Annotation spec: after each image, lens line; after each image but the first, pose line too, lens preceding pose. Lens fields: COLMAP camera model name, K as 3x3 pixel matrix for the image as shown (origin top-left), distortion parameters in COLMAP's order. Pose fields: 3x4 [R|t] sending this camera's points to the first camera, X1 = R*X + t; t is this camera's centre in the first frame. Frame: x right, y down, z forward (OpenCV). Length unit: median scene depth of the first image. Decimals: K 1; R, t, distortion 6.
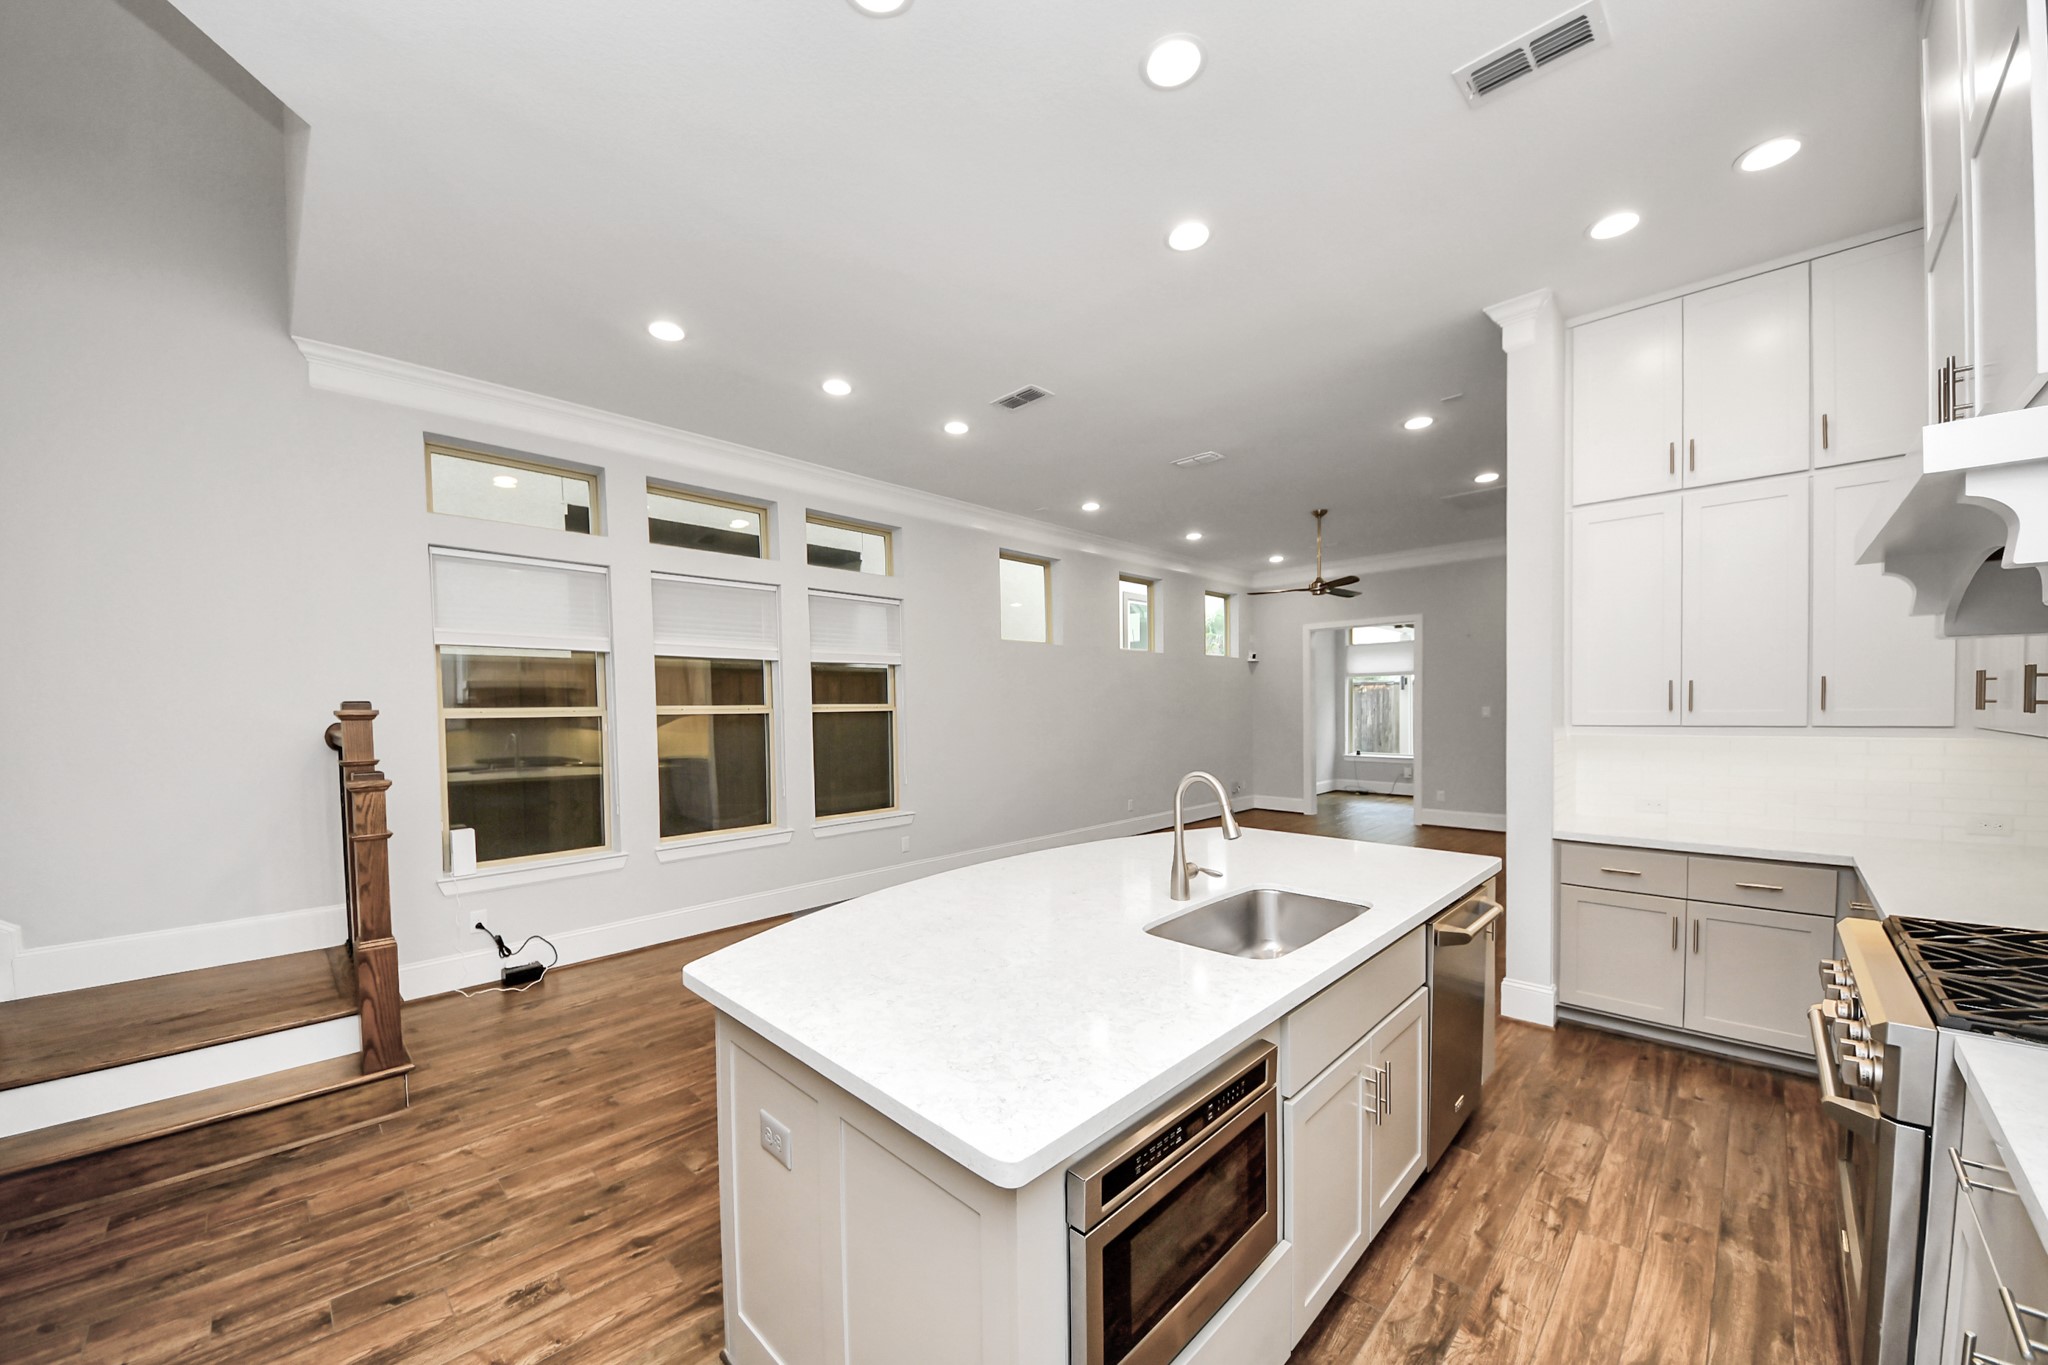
lens RADIAL K [[749.0, 0, 1022.3], [0, 749.0, 711.8], [0, 0, 1]] dist [0.000156, -0.000009]
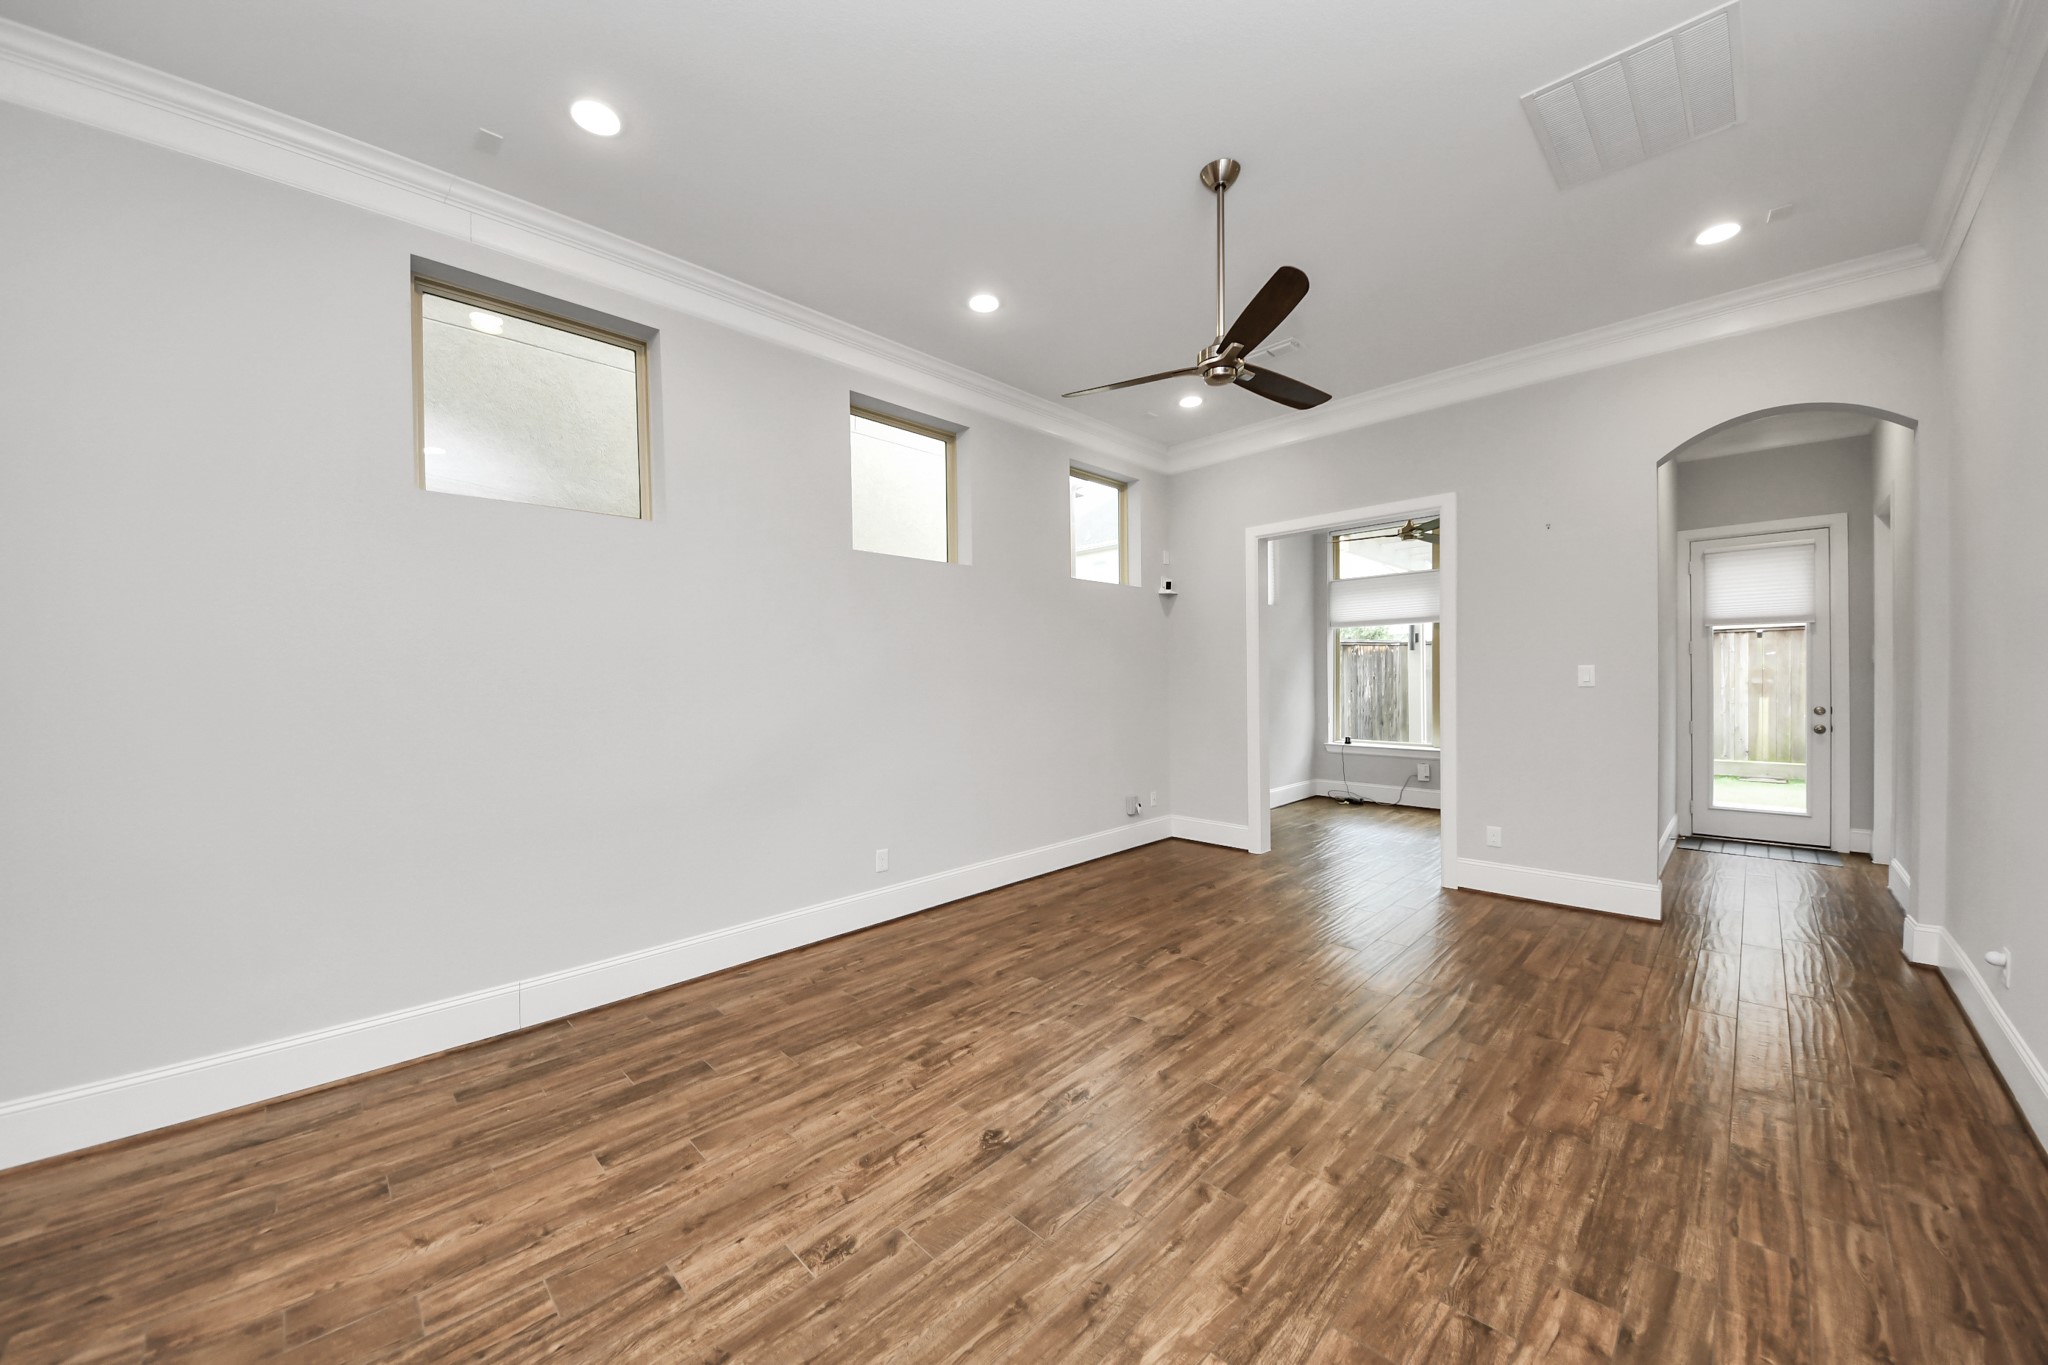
lens RADIAL K [[733.0, 0, 1024.0], [0, 733.0, 682.5], [0, 0, 1]] dist [0.000337, 0.000014]
pose [[0.999929, -0.003989, -0.011188, 0.172639], [0.003942, 0.999983, -0.004238, 0.005143], [0.011205, 0.004193, 0.999928, 0.354303]]
